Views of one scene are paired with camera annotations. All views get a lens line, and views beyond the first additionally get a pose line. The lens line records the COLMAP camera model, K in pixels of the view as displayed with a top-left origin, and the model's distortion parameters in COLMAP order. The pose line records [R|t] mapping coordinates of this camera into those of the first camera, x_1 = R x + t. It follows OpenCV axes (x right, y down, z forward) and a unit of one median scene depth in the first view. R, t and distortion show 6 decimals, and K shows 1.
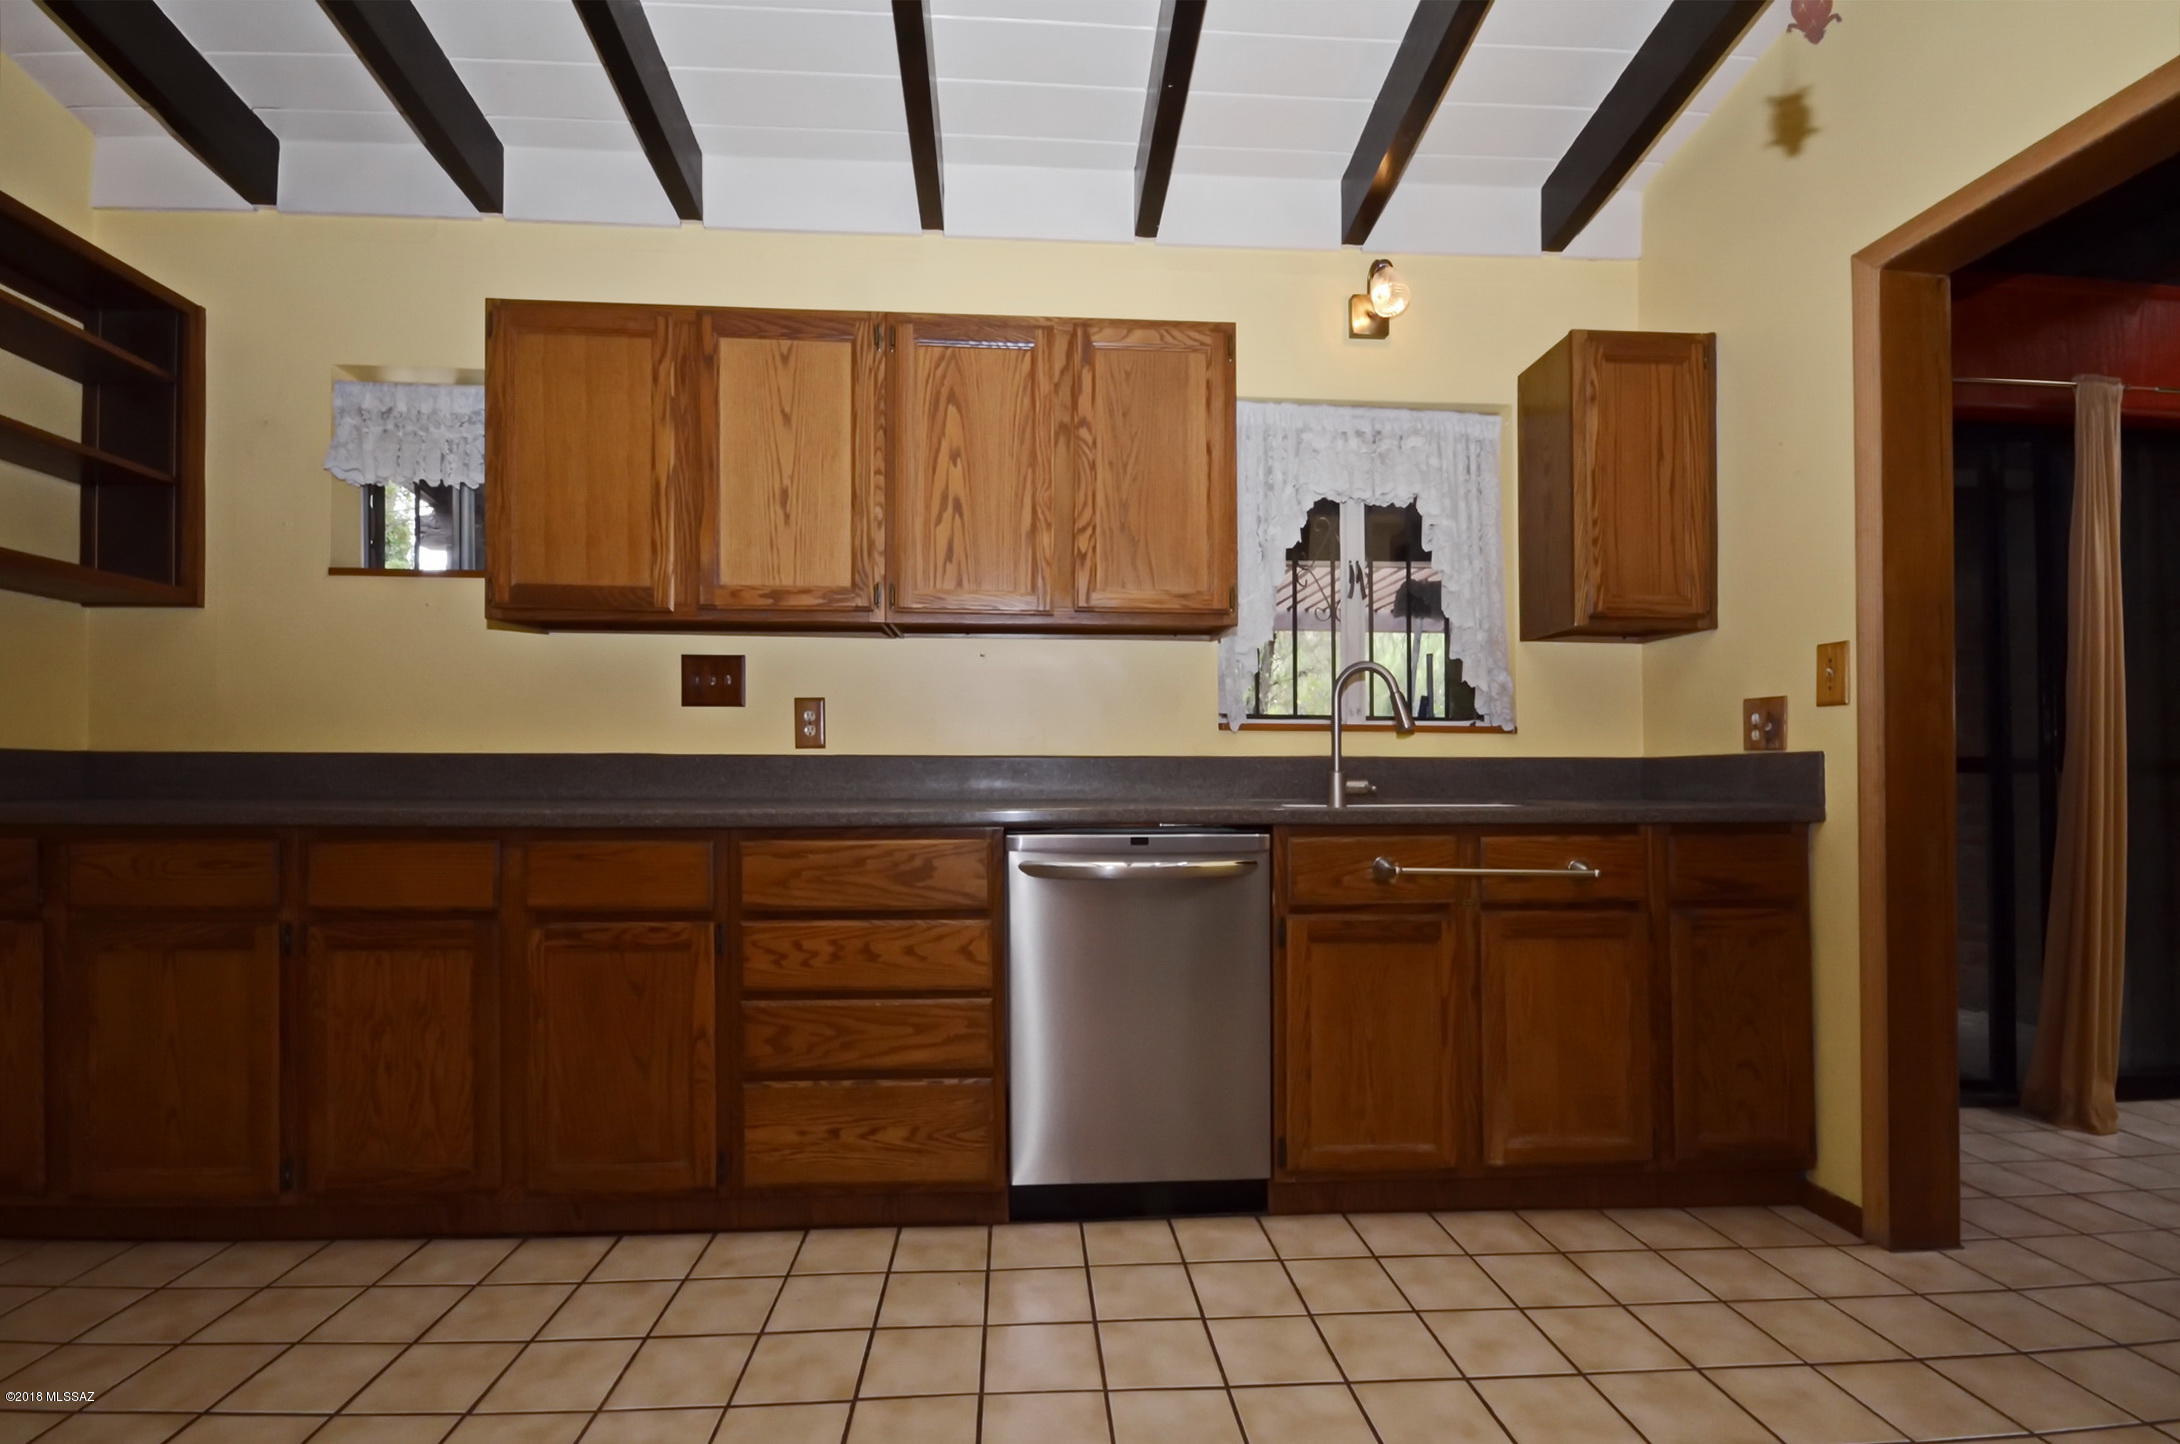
lens RADIAL K [[945.5, 0, 1085.1], [0, 945.5, 749.6], [0, 0, 1]] dist [0.012336, -0.012150]
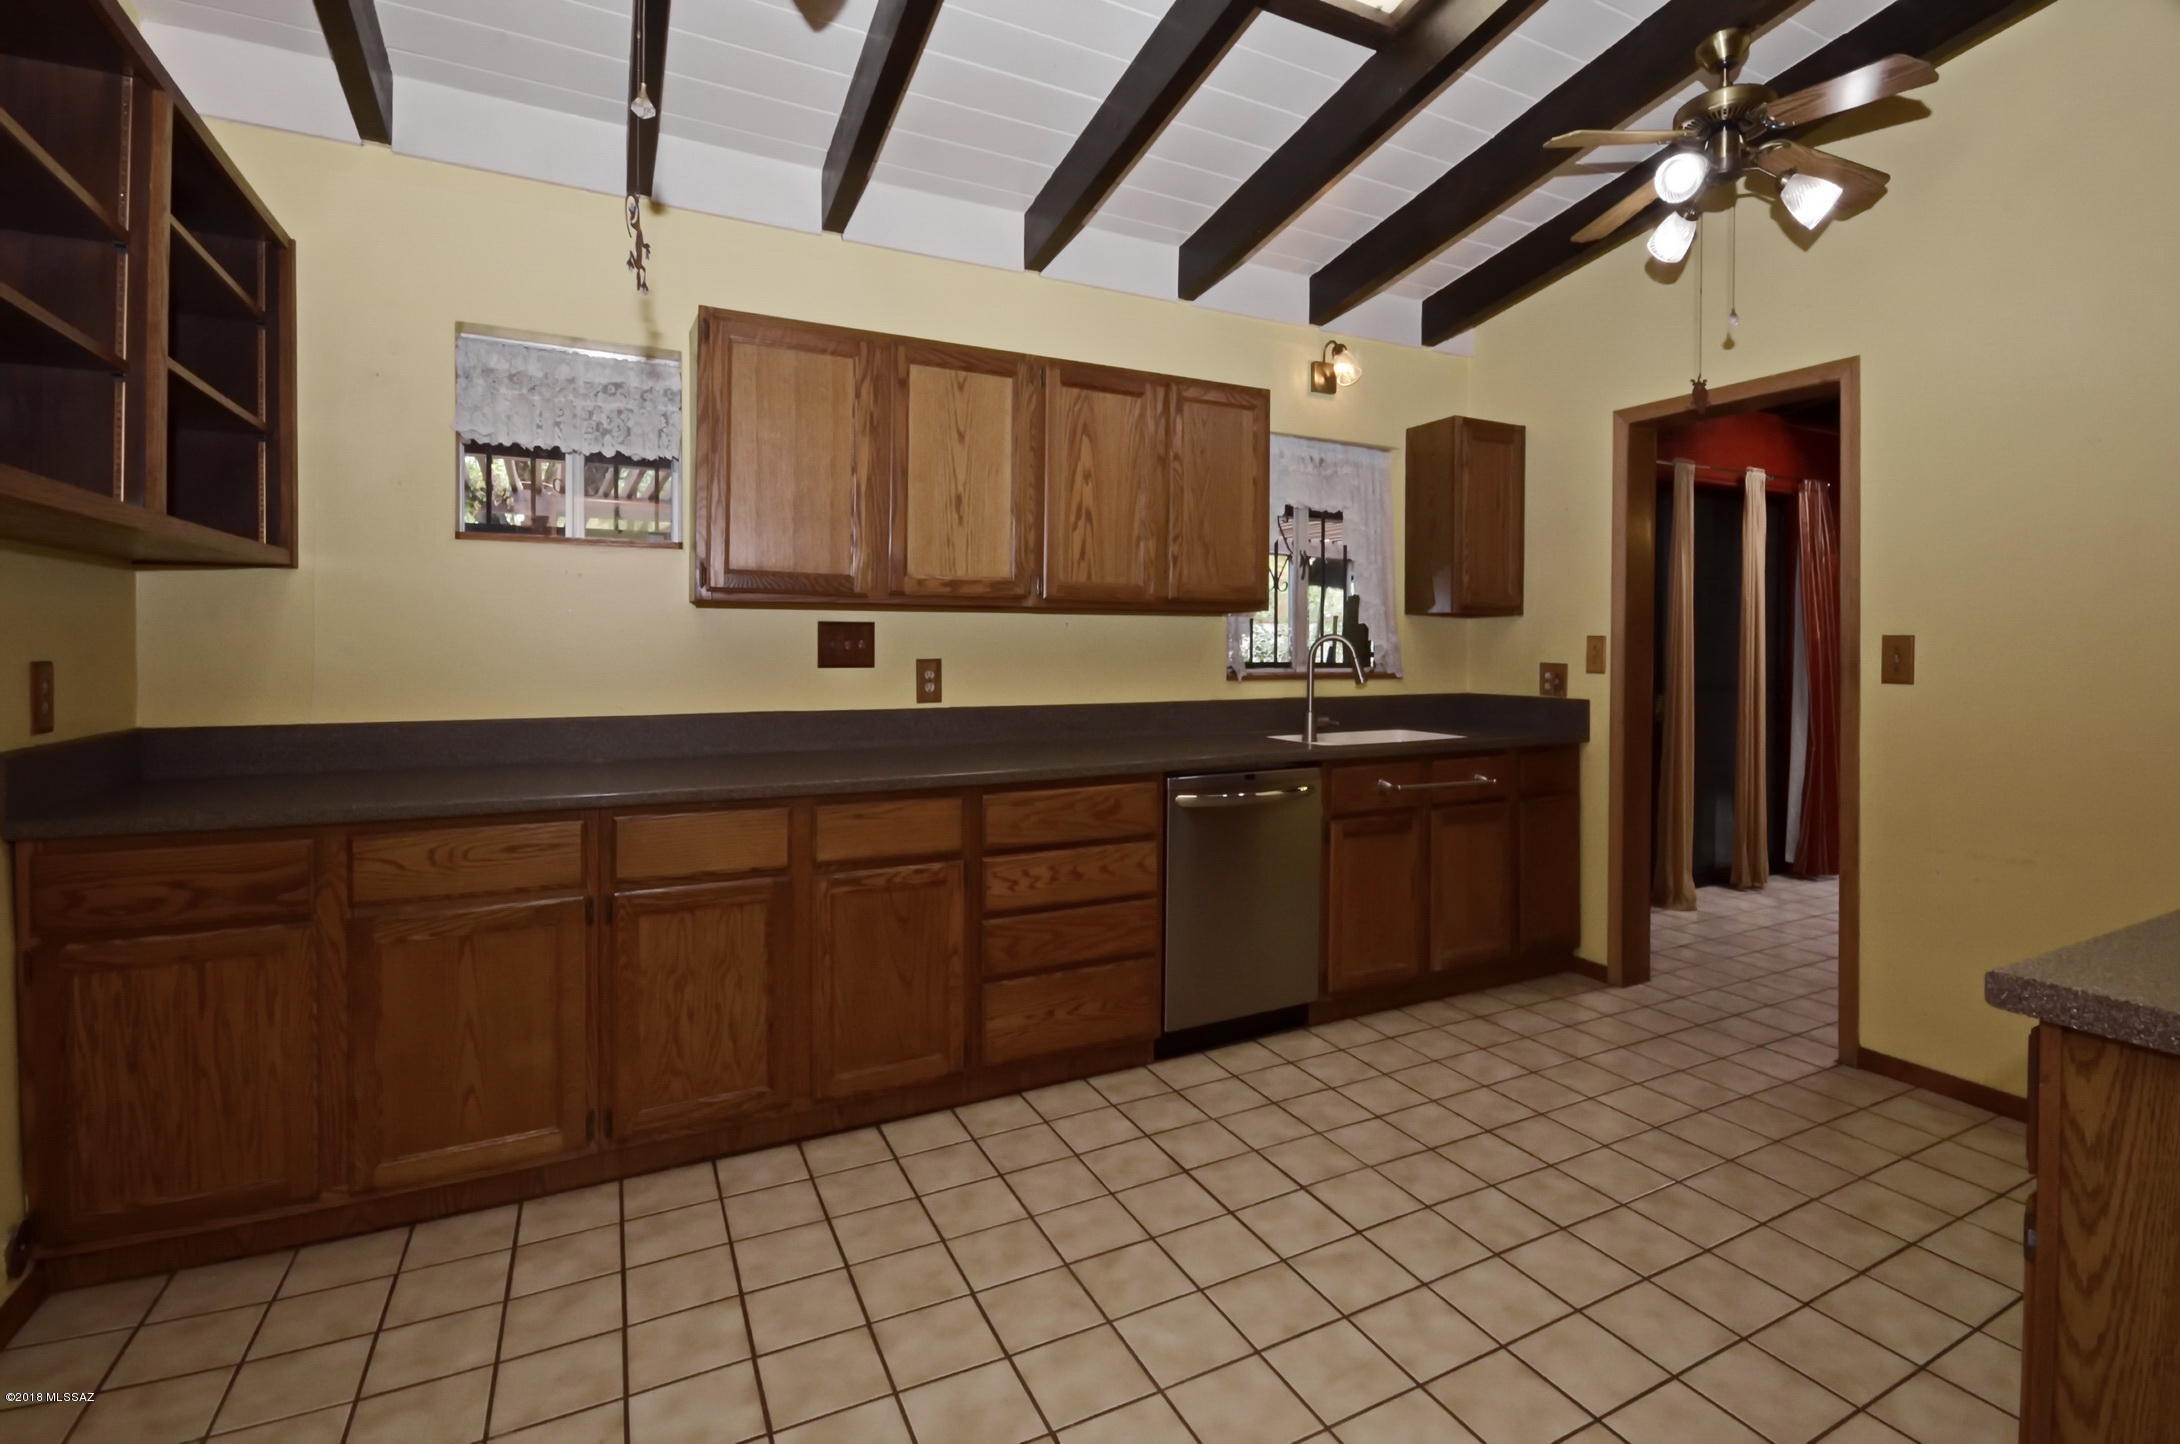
lens RADIAL K [[999.5, 0, 1166.7], [0, 999.5, 629.1], [0, 0, 1]] dist [-0.003464, -0.000153]
pose [[0.903995, 0.009529, 0.427436, -0.665517], [-0.015995, 0.999805, 0.011539, -0.133262], [-0.427243, -0.017268, 0.903972, -0.281817]]
